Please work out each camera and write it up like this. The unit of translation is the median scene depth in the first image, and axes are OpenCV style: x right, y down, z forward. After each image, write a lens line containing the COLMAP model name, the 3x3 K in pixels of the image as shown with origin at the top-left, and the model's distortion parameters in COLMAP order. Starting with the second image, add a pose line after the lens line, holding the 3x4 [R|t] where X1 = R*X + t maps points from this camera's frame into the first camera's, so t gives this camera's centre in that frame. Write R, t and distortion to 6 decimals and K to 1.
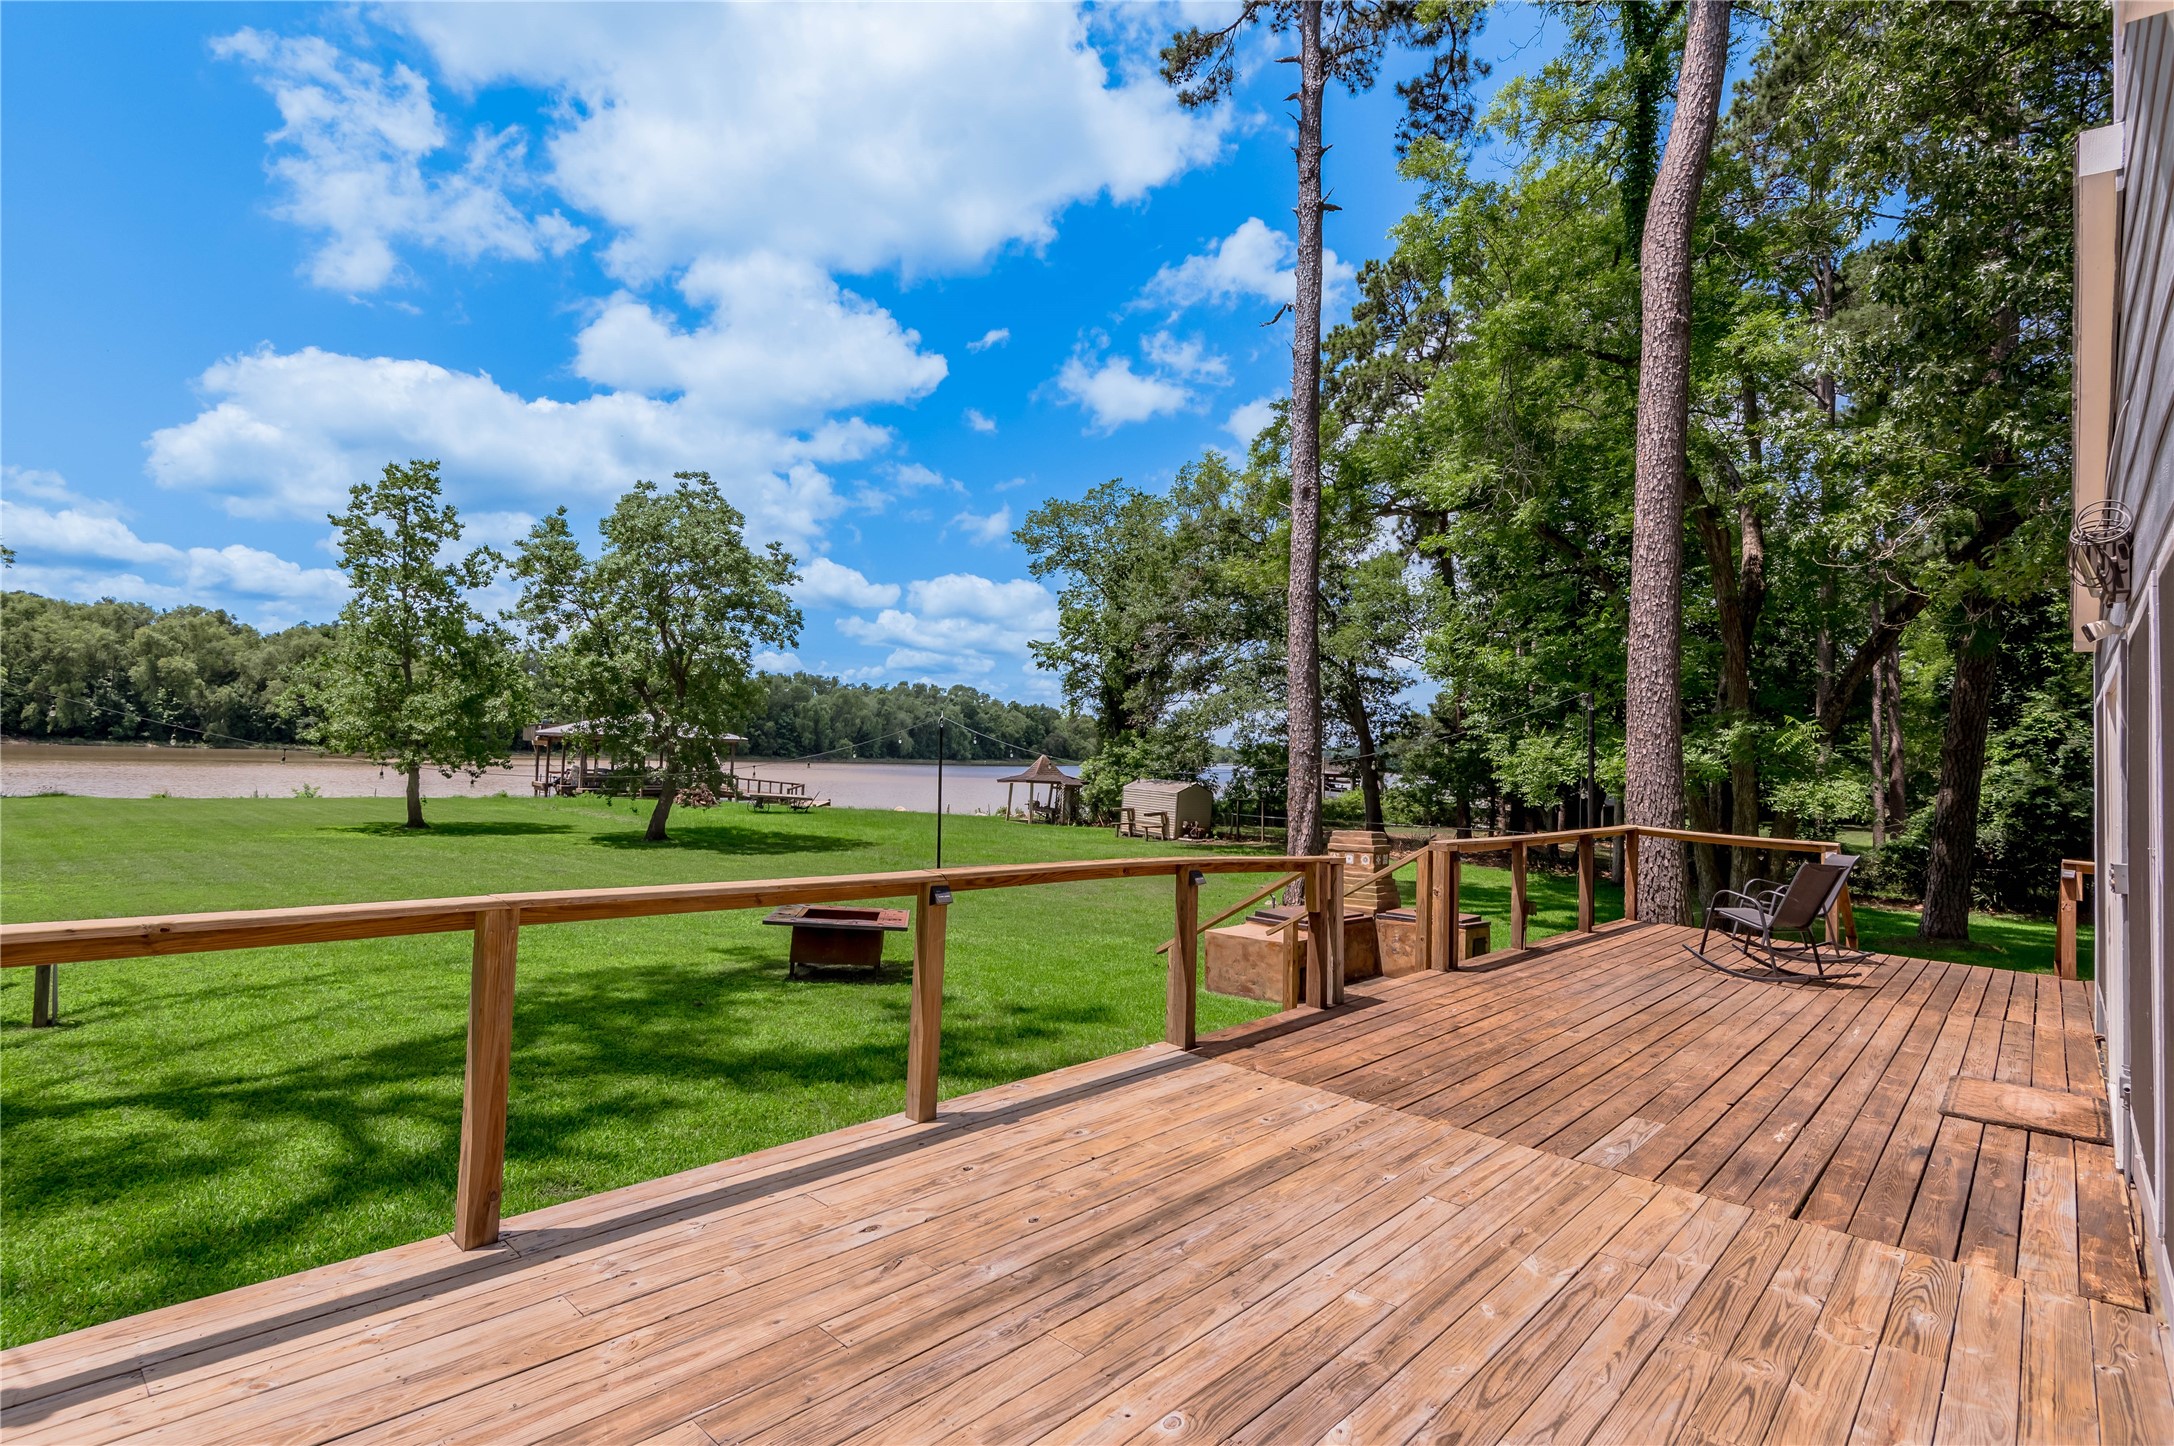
lens RADIAL K [[1040.7, 0, 1085.7], [0, 1040.7, 713.8], [0, 0, 1]] dist [0.012855, -0.000450]
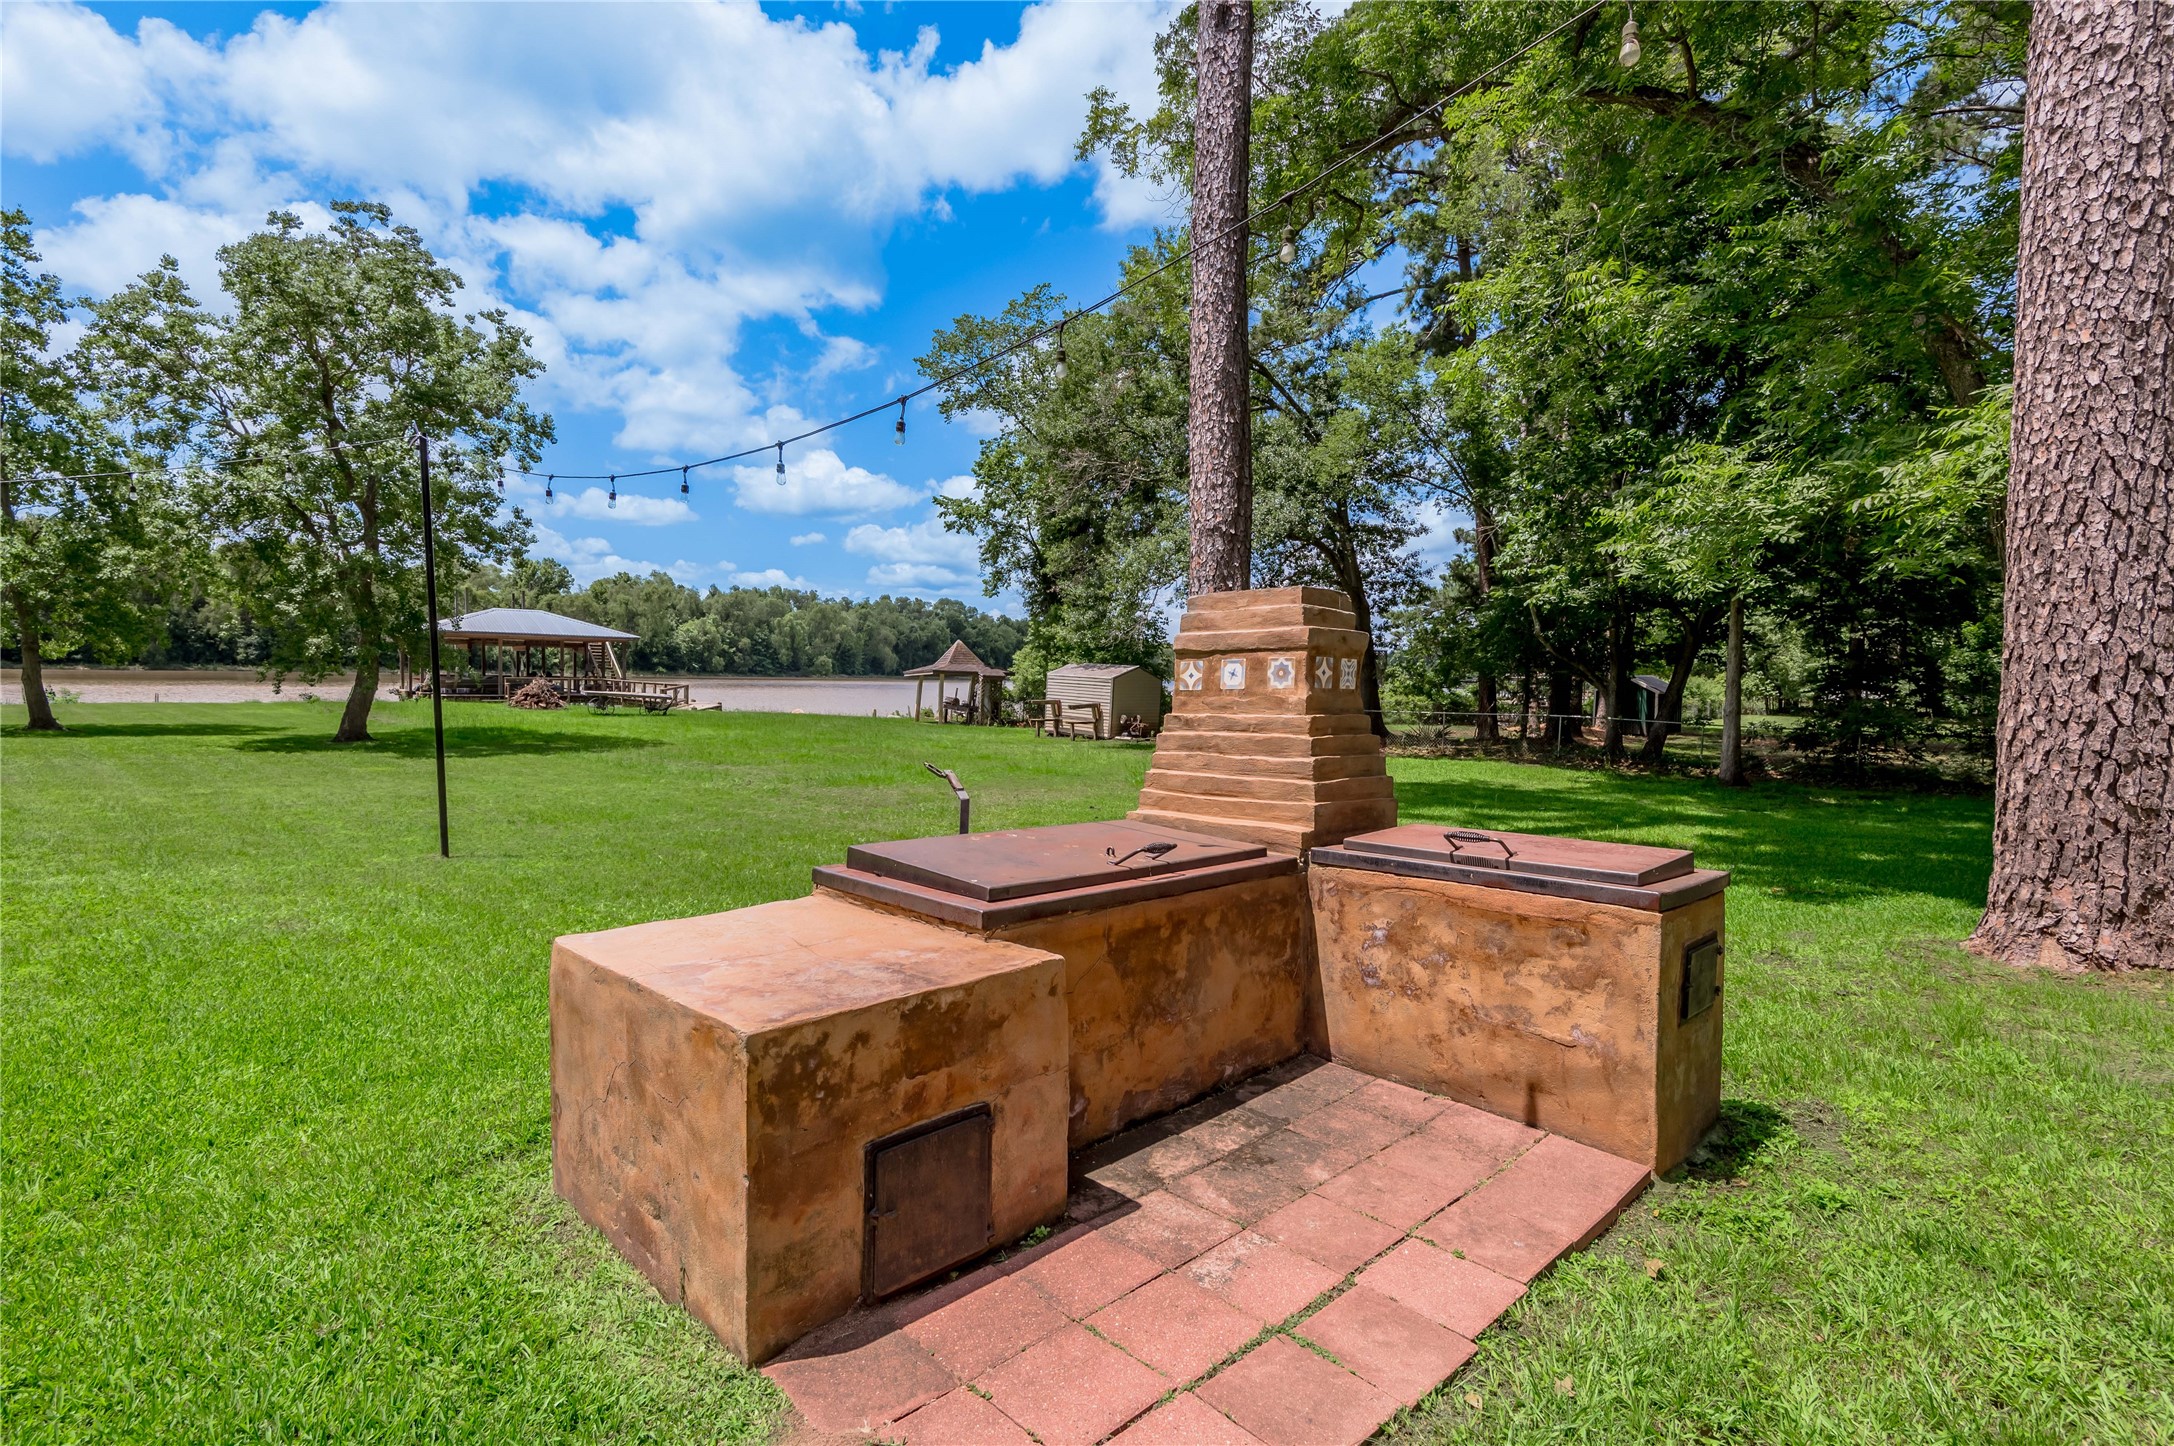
lens RADIAL K [[1004.4, 0, 1069.4], [0, 1004.4, 720.9], [0, 0, 1]] dist [0.003510, -0.000281]
pose [[0.999417, -0.014988, -0.030677, 0.073316], [0.017415, 0.996607, 0.080440, 0.044058], [0.029367, -0.080927, 0.996287, 0.239614]]
